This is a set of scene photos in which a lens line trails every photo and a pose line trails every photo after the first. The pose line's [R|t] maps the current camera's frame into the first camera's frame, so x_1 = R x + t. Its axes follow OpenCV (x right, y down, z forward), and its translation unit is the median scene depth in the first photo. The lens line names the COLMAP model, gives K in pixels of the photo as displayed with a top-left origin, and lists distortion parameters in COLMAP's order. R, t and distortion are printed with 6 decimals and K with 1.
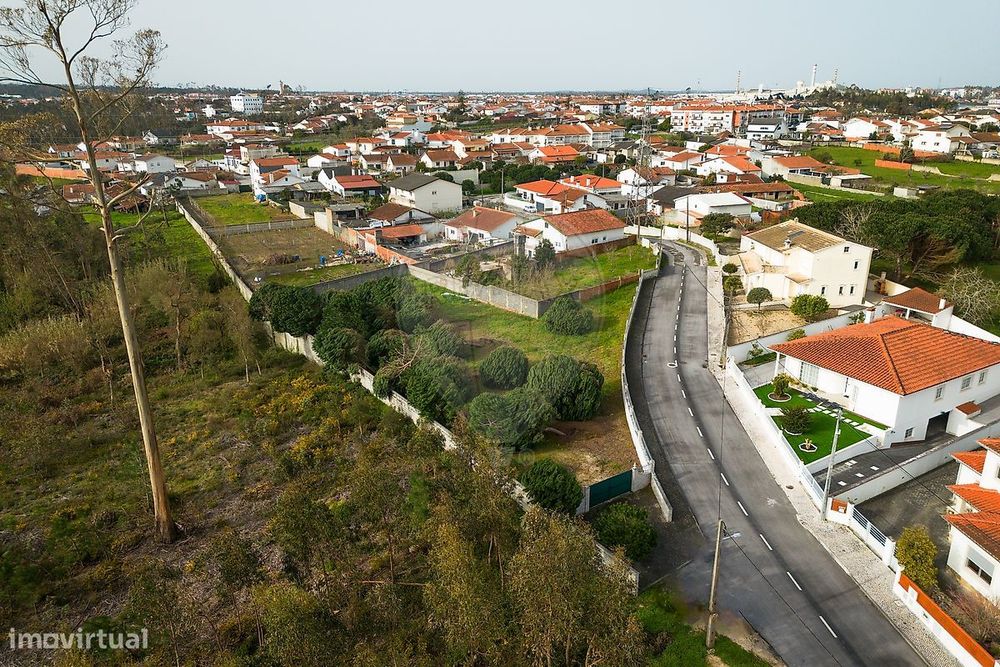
lens RADIAL K [[695.0, 0, 494.7], [0, 695.0, 336.1], [0, 0, 1]] dist [0.076467, -0.074231]
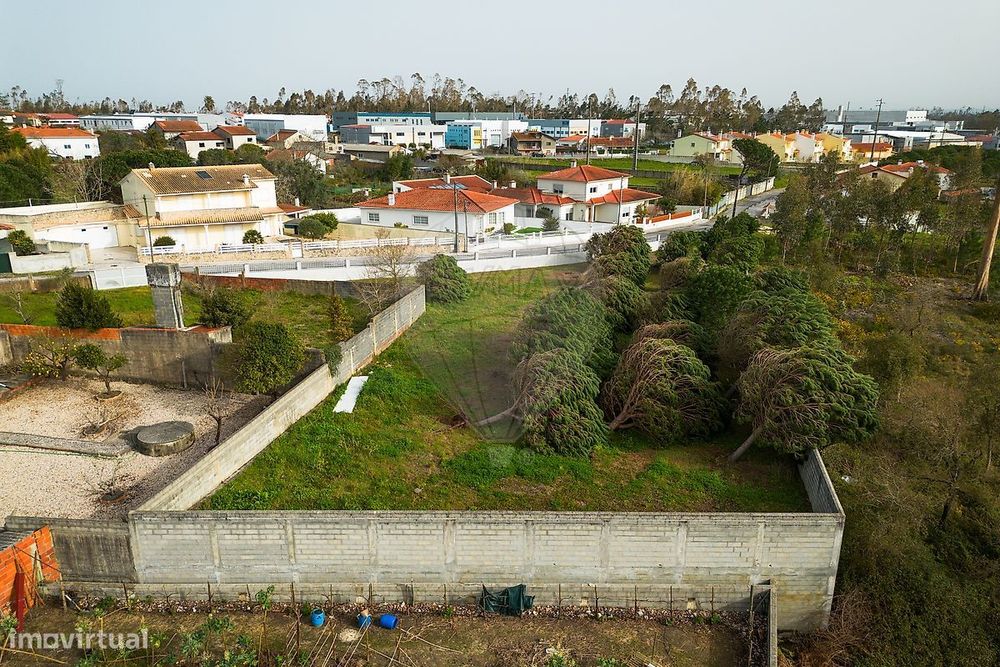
lens RADIAL K [[695.0, 0, 499.6], [0, 695.0, 341.7], [0, 0, 1]] dist [0.076467, -0.074231]
pose [[-0.646930, -0.224838, 0.728649, -0.246559], [0.257218, 0.835199, 0.486088, -0.158961], [-0.717858, 0.501887, -0.482483, 0.671111]]
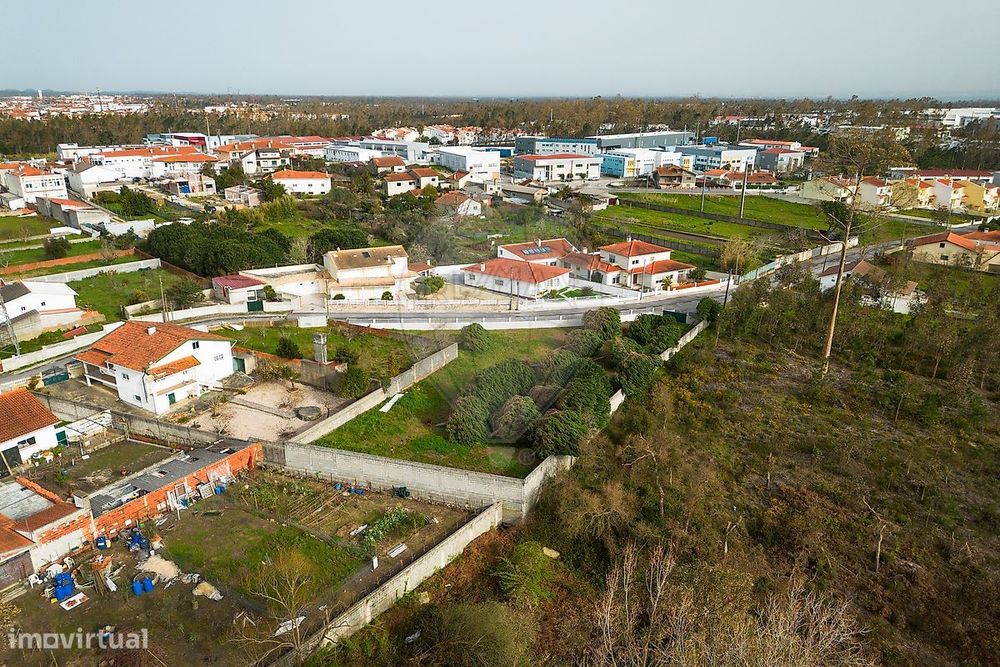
lens RADIAL K [[695.0, 0, 497.2], [0, 695.0, 336.8], [0, 0, 1]] dist [0.076467, -0.074231]
pose [[-0.390688, -0.291794, 0.873052, -0.515401], [0.304880, 0.853883, 0.421820, -0.278169], [-0.868568, 0.430976, -0.244640, 0.636020]]
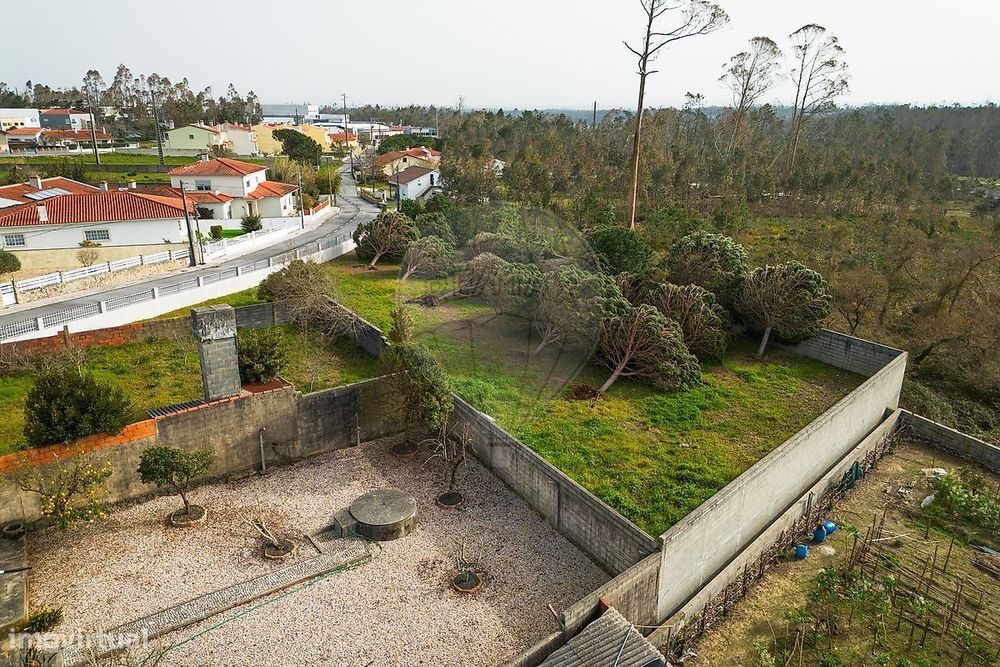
lens RADIAL K [[695.0, 0, 500.6], [0, 695.0, 338.1], [0, 0, 1]] dist [0.076467, -0.074231]
pose [[-0.998132, -0.010386, 0.060213, -0.060397], [0.028260, 0.795248, 0.605625, -0.189538], [-0.054174, 0.606195, -0.793469, 0.763160]]
